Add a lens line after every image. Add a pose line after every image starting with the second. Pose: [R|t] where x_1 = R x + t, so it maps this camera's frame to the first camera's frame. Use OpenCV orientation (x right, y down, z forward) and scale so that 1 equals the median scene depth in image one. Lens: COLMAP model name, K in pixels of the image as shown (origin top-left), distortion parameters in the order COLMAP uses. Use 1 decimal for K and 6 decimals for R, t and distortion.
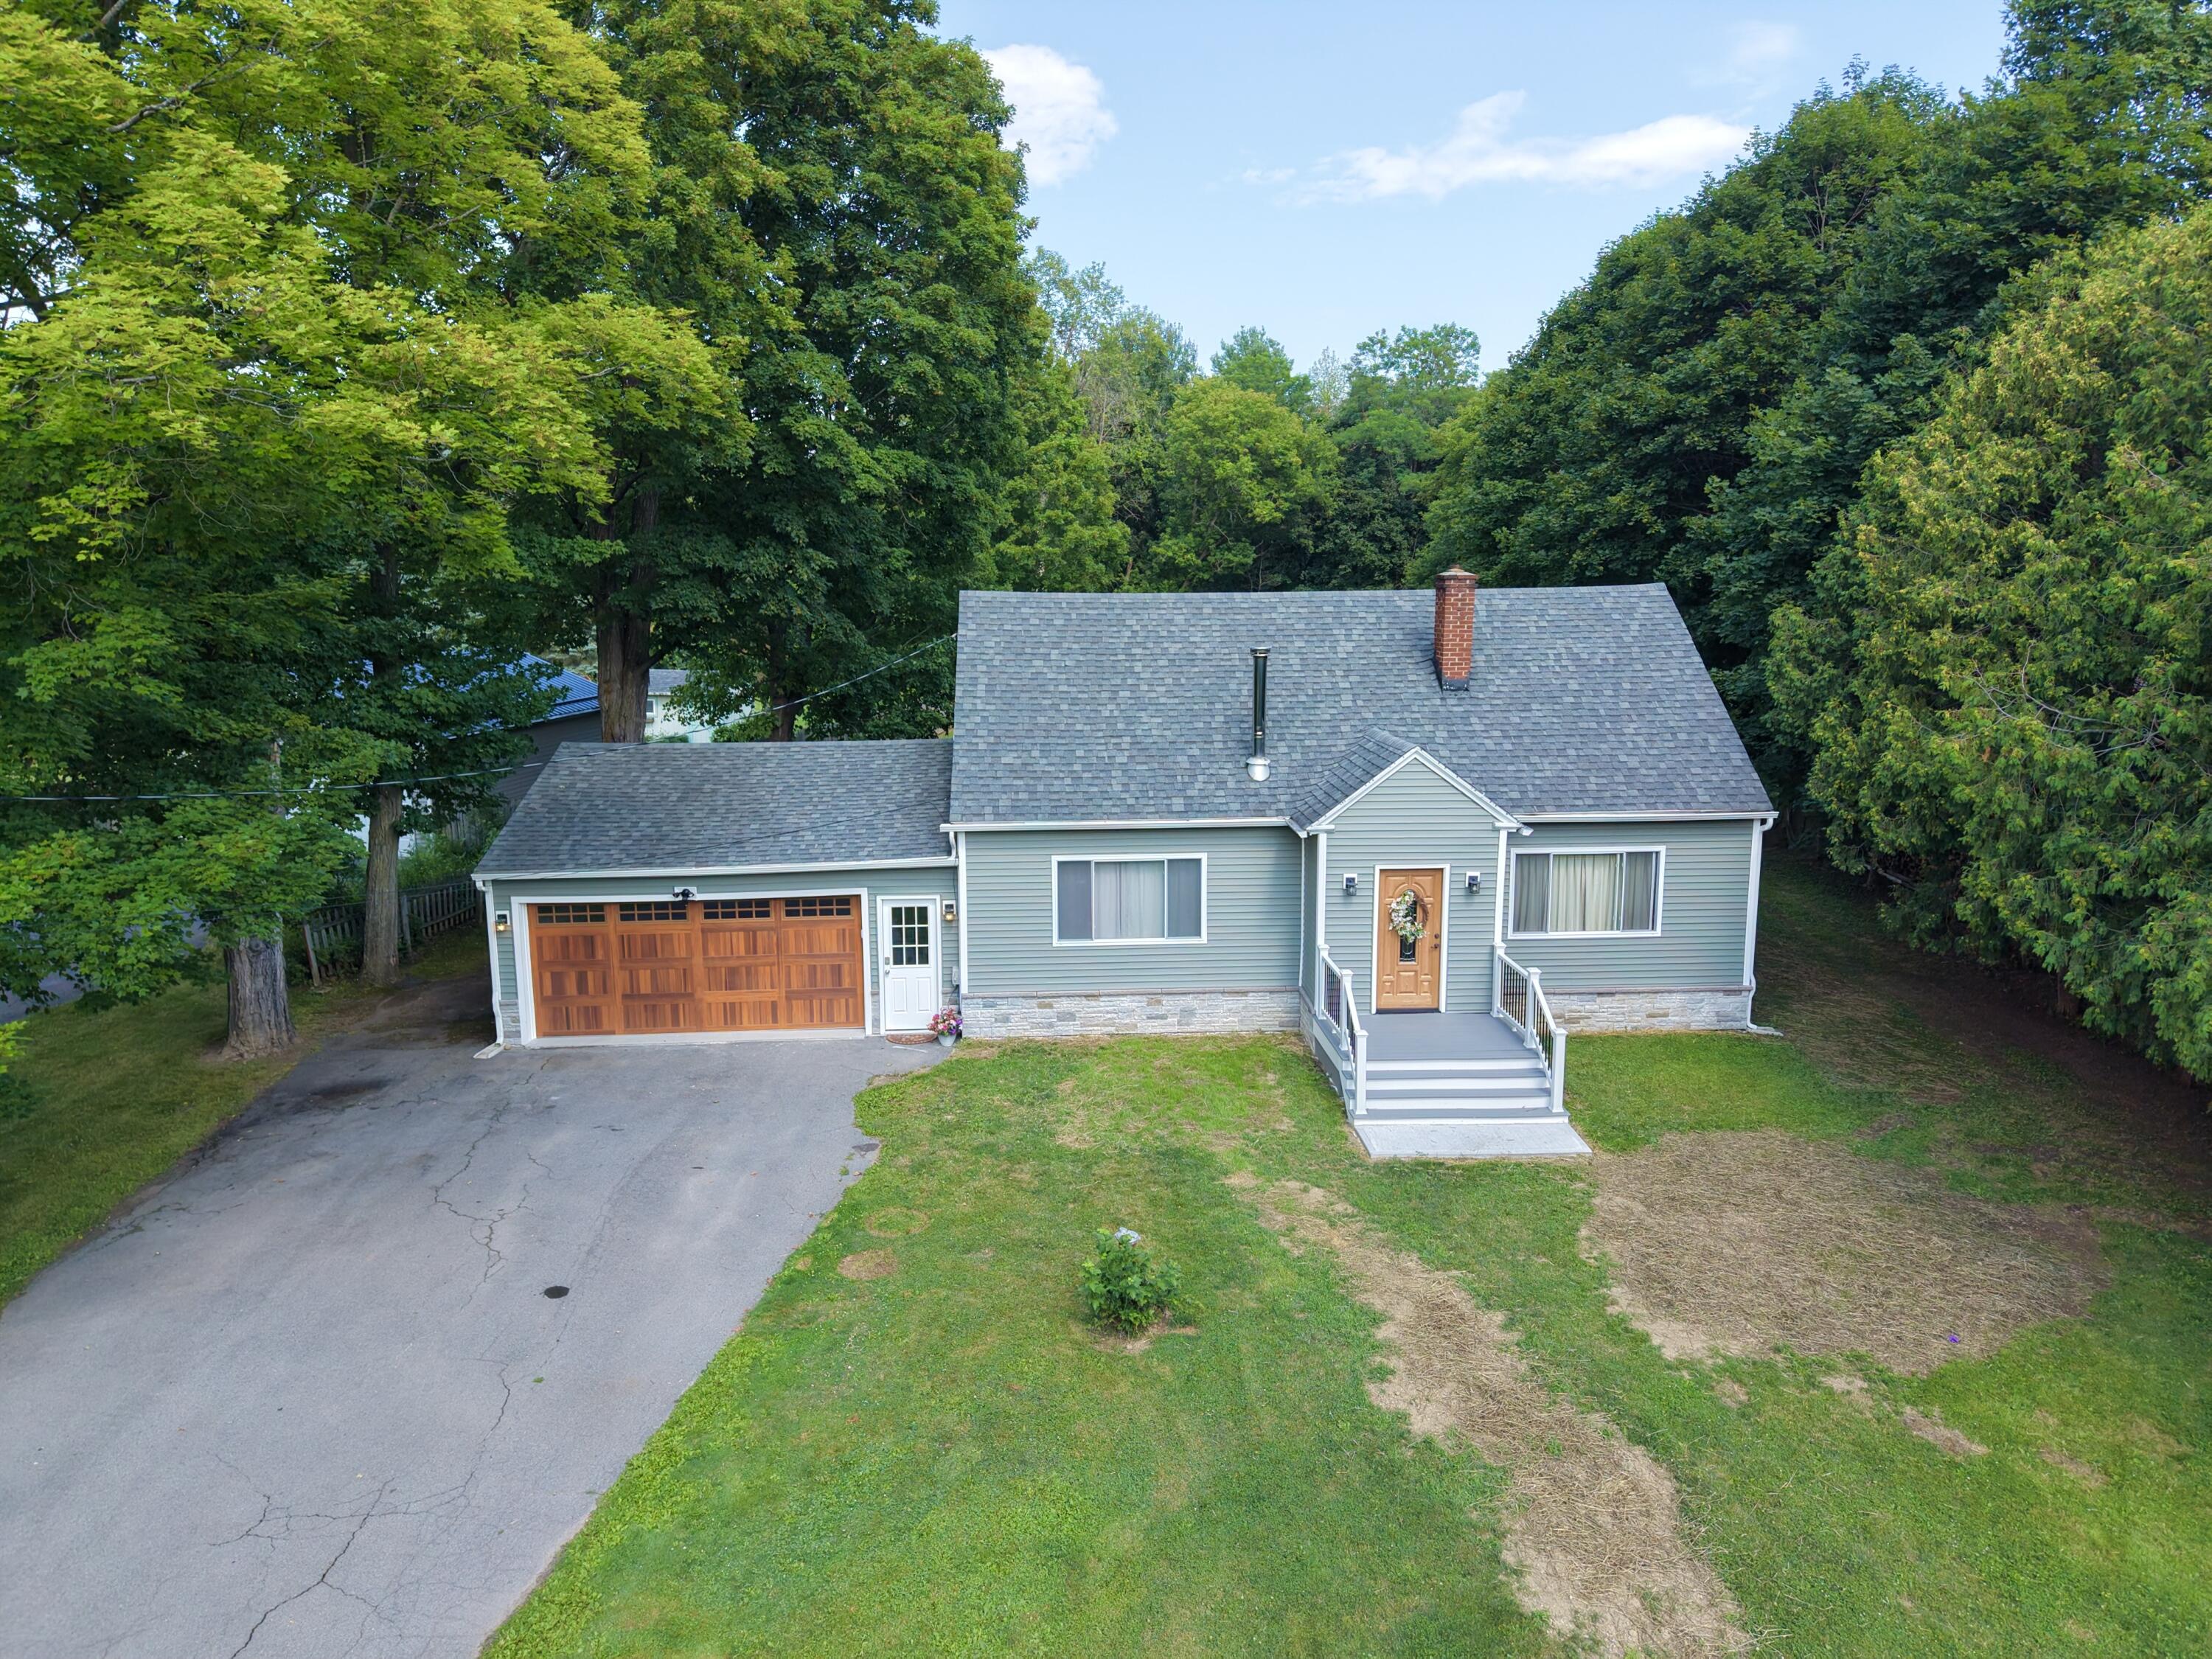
lens RADIAL K [[1483.4, 0, 1099.6], [0, 1483.4, 842.2], [0, 0, 1]] dist [0.024739, -0.025747]
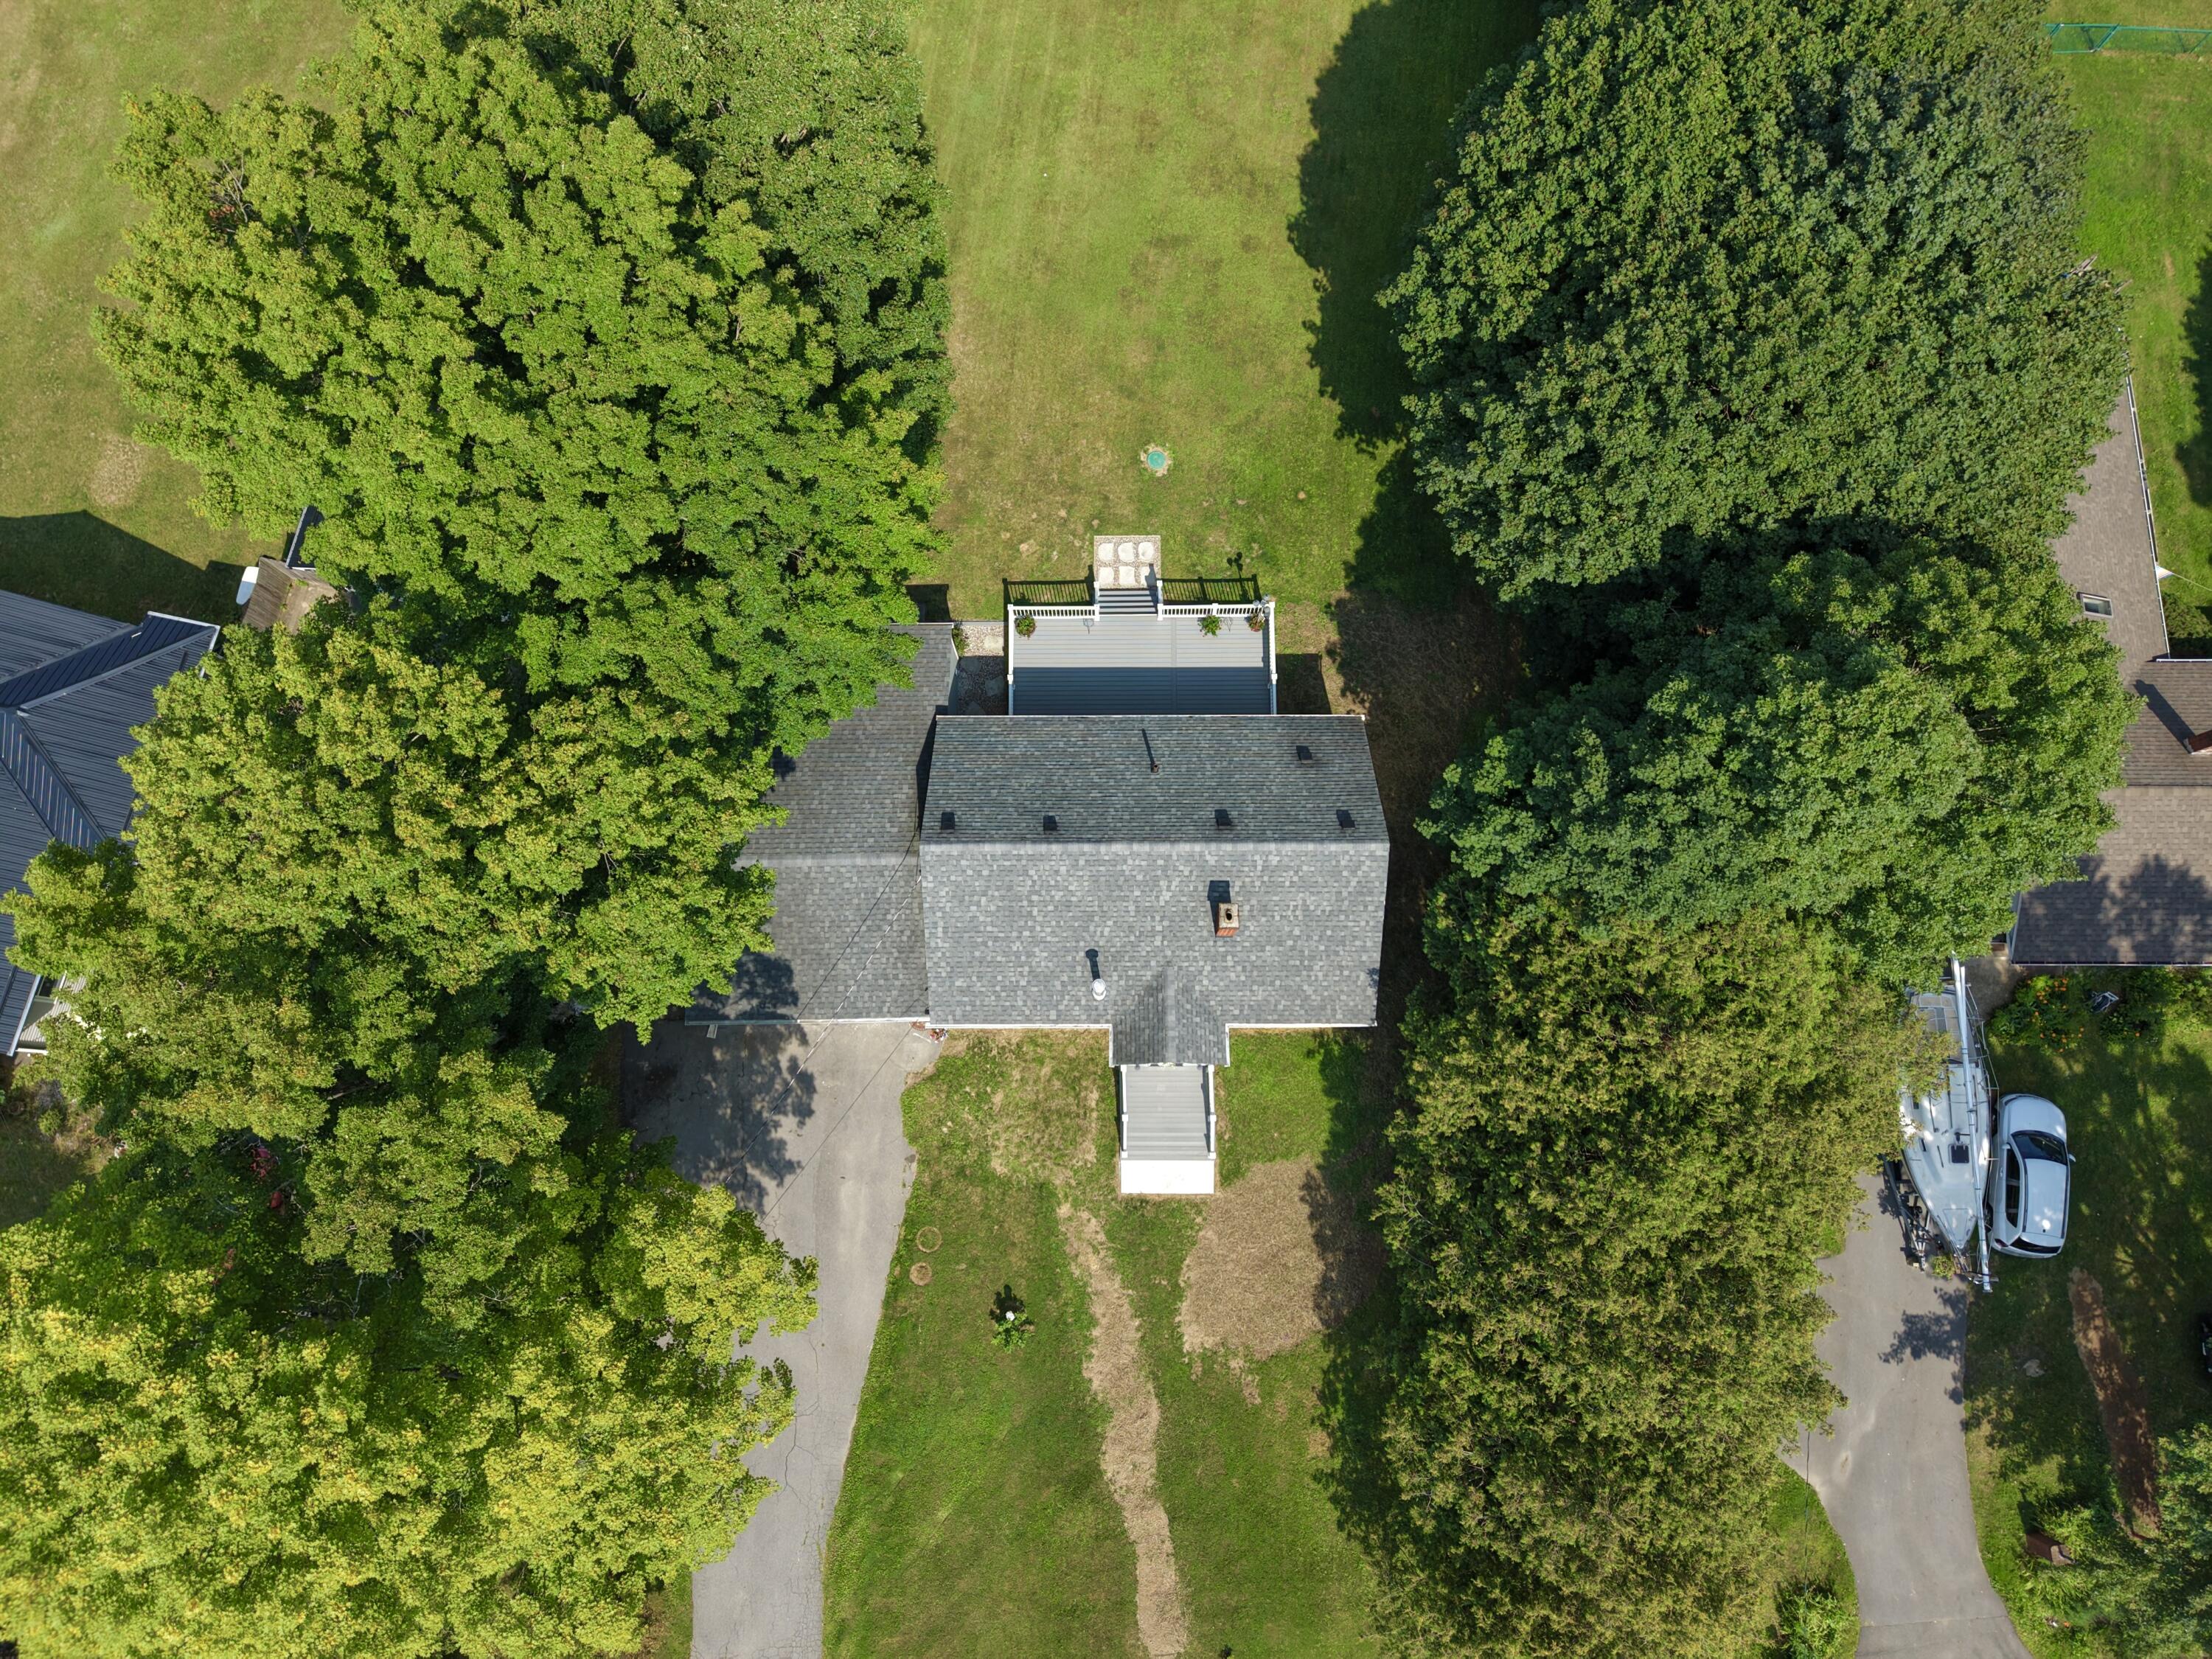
lens RADIAL K [[1483.4, 0, 1097.5], [0, 1483.4, 825.5], [0, 0, 1]] dist [0.024739, -0.025747]
pose [[0.999071, 0.041527, -0.011514, 0.117989], [-0.005719, 0.392583, 0.919699, -1.799351], [0.042712, -0.918778, 0.392456, 0.481354]]
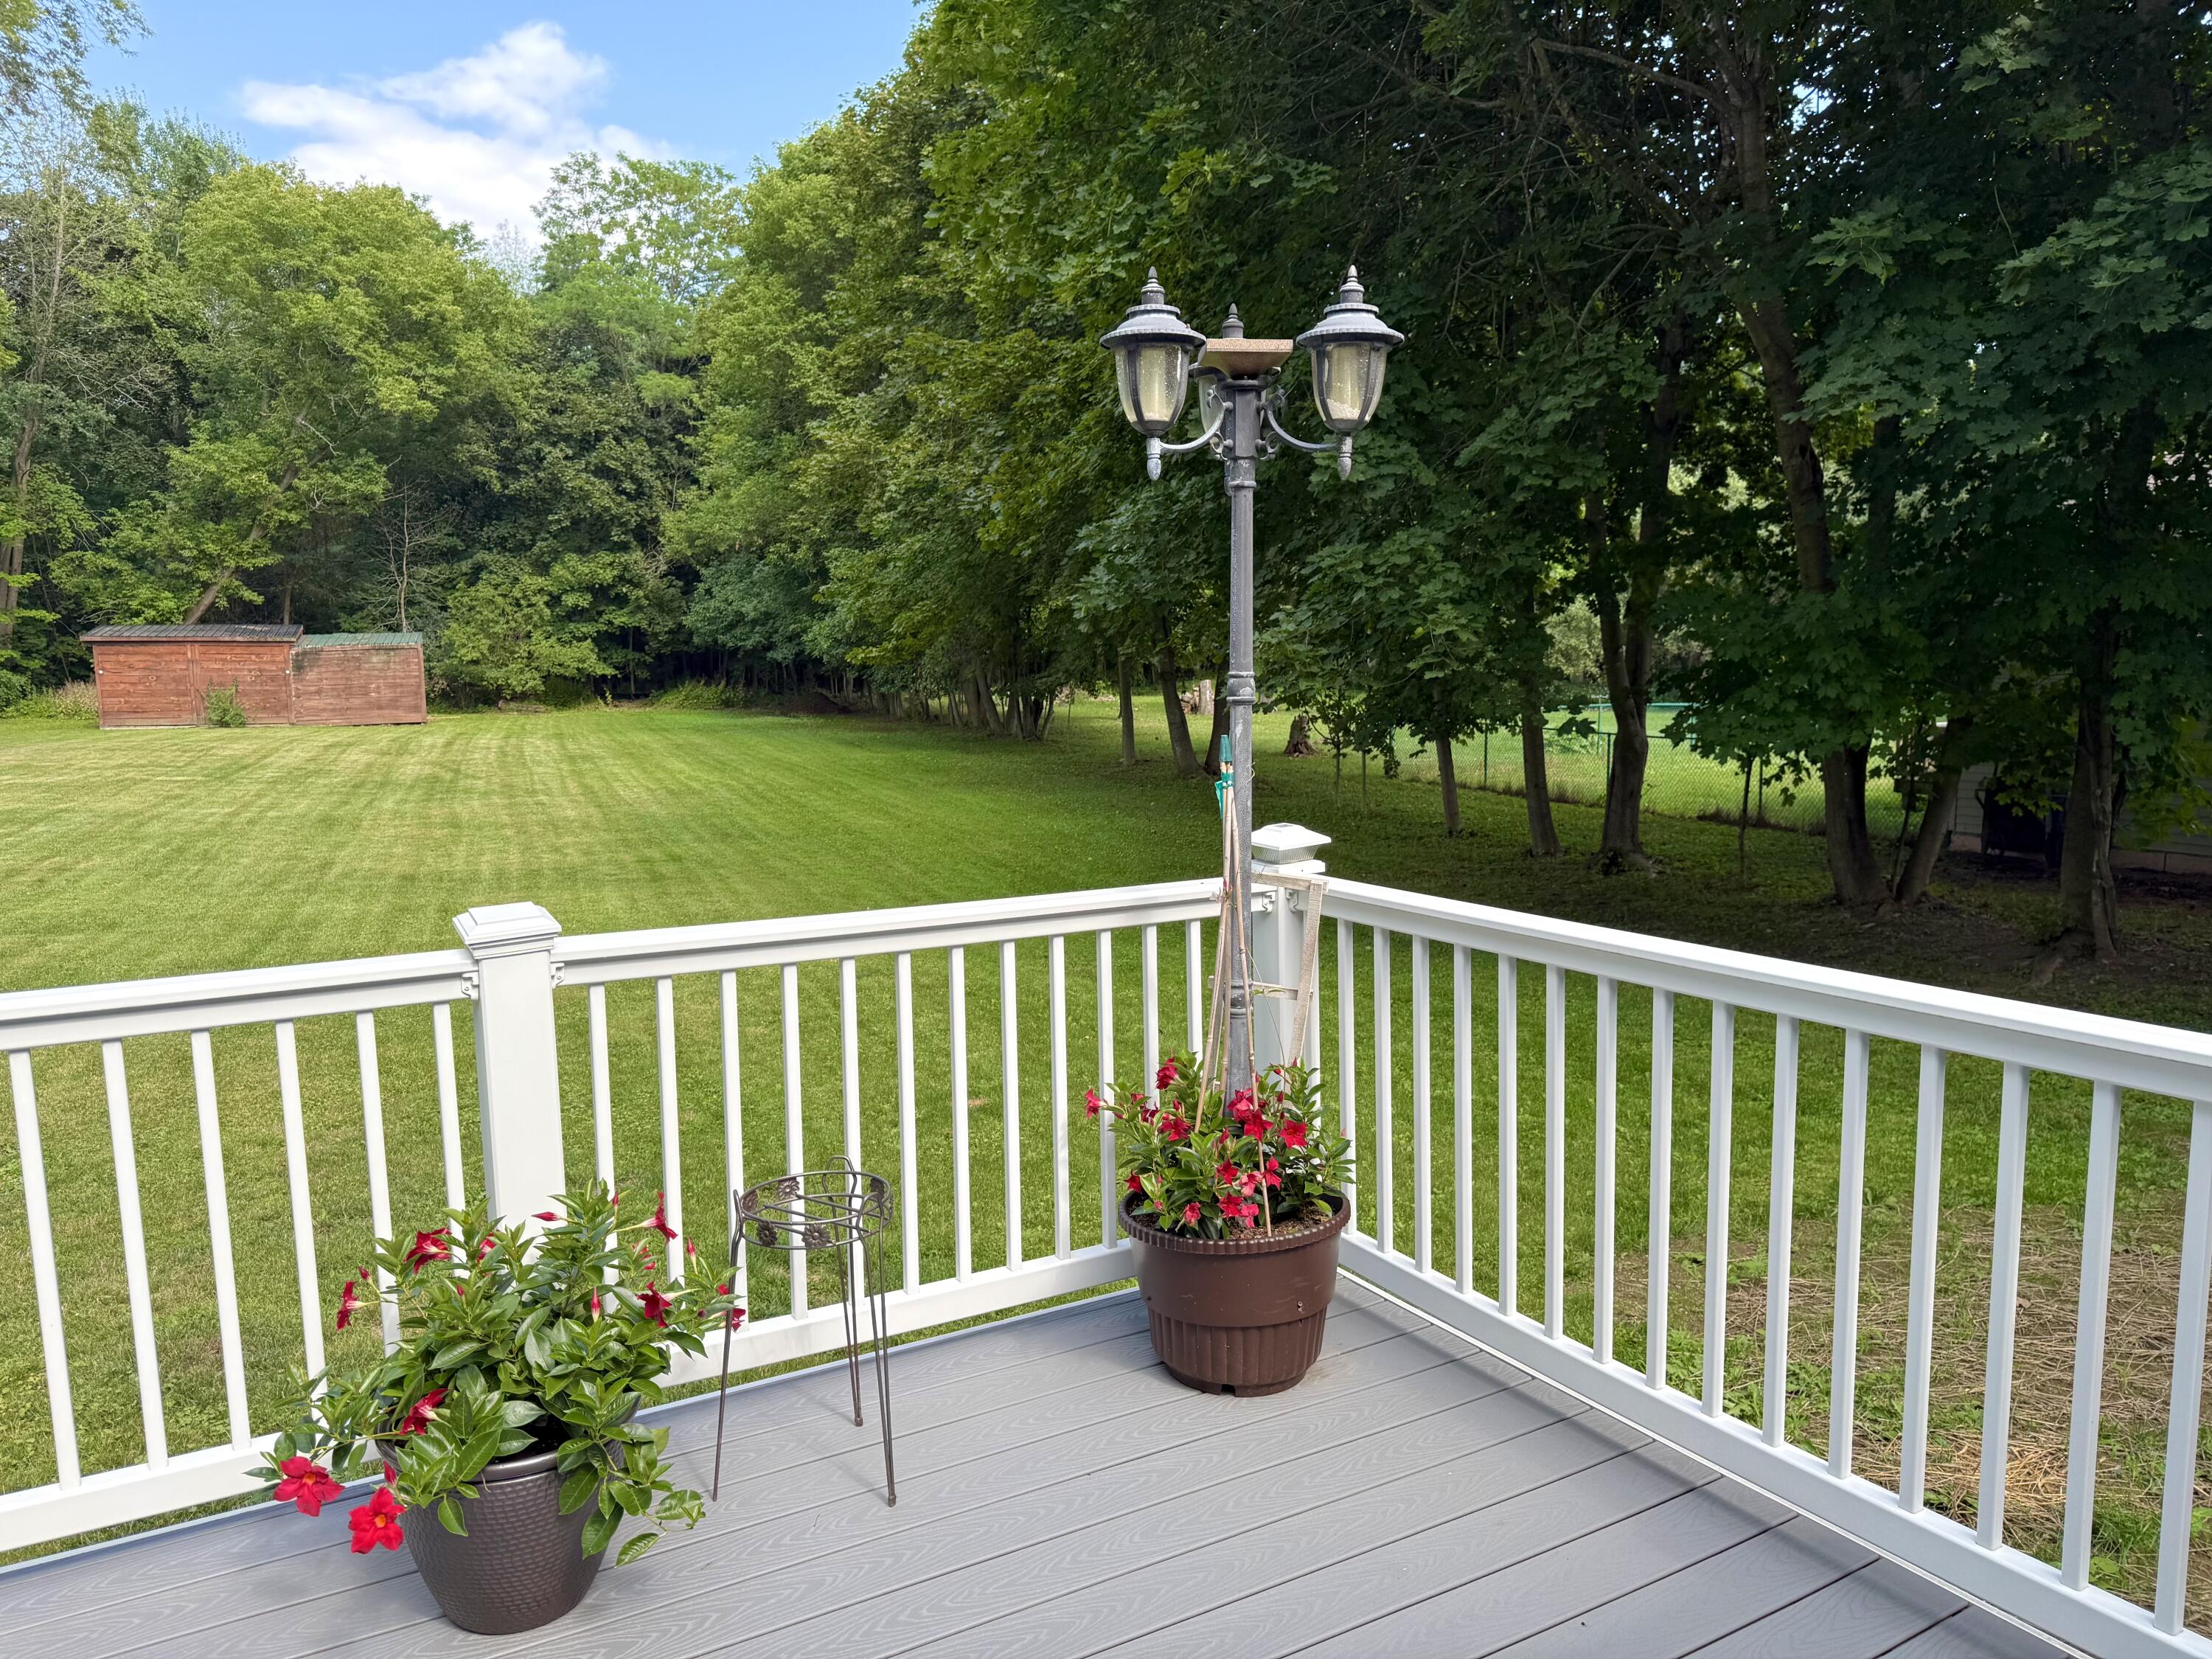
lens RADIAL K [[1568.8, 0, 1108.3], [0, 1568.8, 836.9], [0, 0, 1]] dist [0.032521, -0.026579]
pose [[0.881049, -0.055392, 0.469771, 0.225543], [0.085874, 0.995348, -0.043692, -0.041937], [-0.465166, 0.078836, 0.881706, 1.429236]]
